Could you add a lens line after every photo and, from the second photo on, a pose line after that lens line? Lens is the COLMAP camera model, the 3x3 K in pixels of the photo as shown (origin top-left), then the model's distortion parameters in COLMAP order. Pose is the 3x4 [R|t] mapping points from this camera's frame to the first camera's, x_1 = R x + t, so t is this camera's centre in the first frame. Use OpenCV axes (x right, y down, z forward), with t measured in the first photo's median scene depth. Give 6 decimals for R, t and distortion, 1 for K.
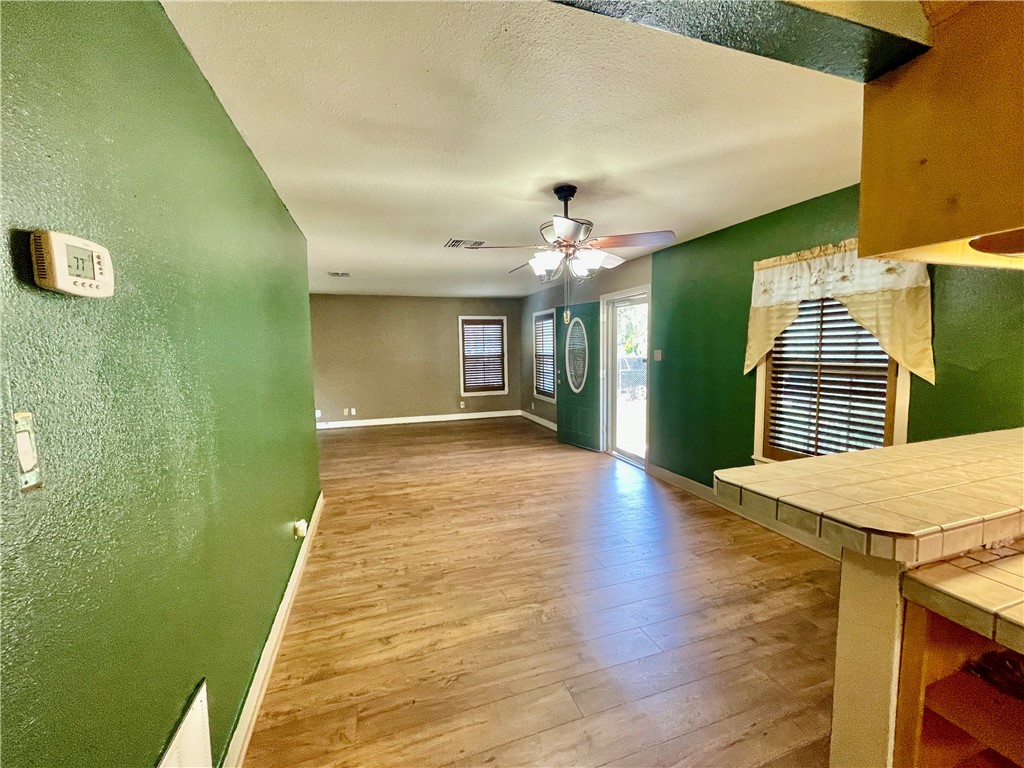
lens RADIAL K [[416.2, 0, 510.5], [0, 416.2, 381.9], [0, 0, 1]] dist [-0.003736, 0.000445]
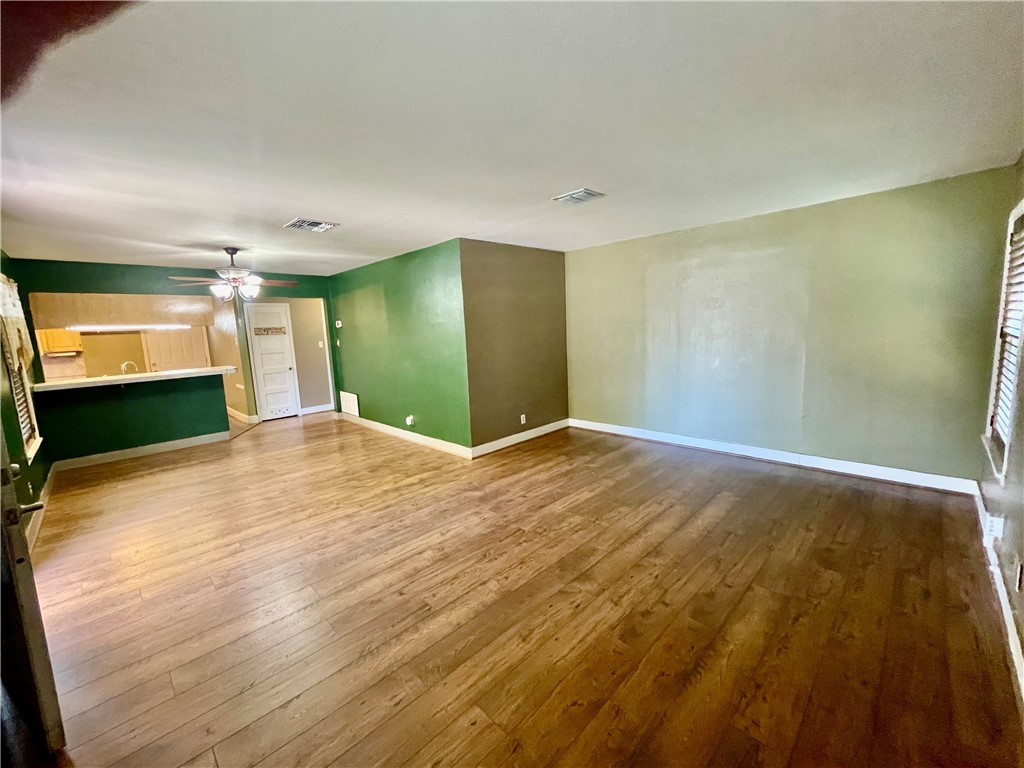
lens RADIAL K [[416.2, 0, 510.3], [0, 416.2, 381.7], [0, 0, 1]] dist [-0.003736, 0.000445]
pose [[-0.892530, 0.112105, -0.436832, -0.058774], [0.016593, 0.976119, 0.216600, -0.191609], [0.450682, 0.186074, -0.873076, 2.162685]]
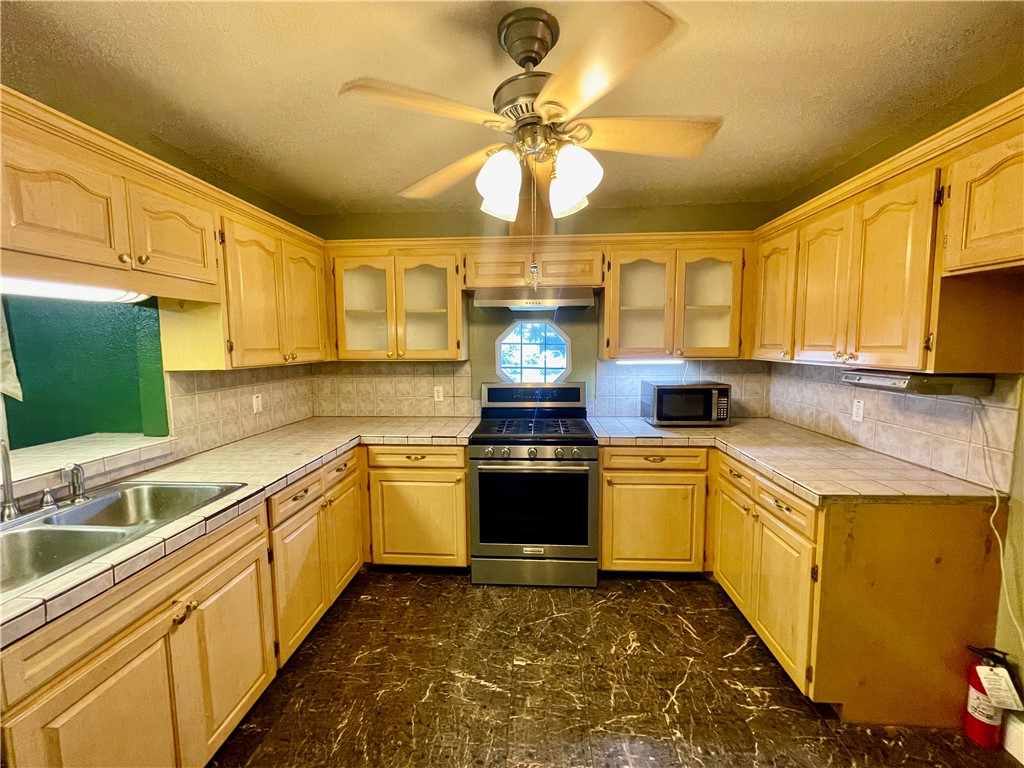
lens RADIAL K [[416.2, 0, 509.2], [0, 416.2, 380.7], [0, 0, 1]] dist [-0.003736, 0.000445]
pose [[0.373658, -0.070682, 0.924869, 0.345891], [0.083390, 0.995615, 0.042398, 0.008089], [-0.923810, 0.061283, 0.377914, -0.205699]]
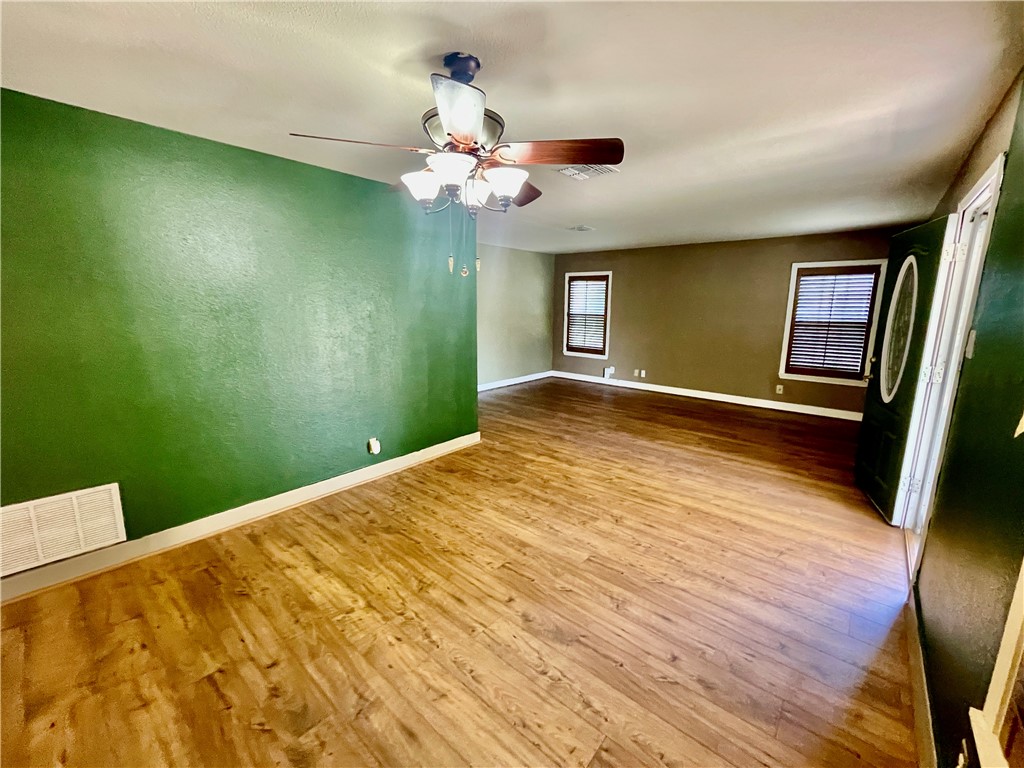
lens RADIAL K [[416.2, 0, 510.1], [0, 416.2, 382.5], [0, 0, 1]] dist [-0.003736, 0.000445]
pose [[0.512384, 0.178760, -0.839945, 0.550128], [-0.090565, 0.983888, 0.154149, -0.057197], [0.853968, -0.002914, 0.520318, 0.505974]]
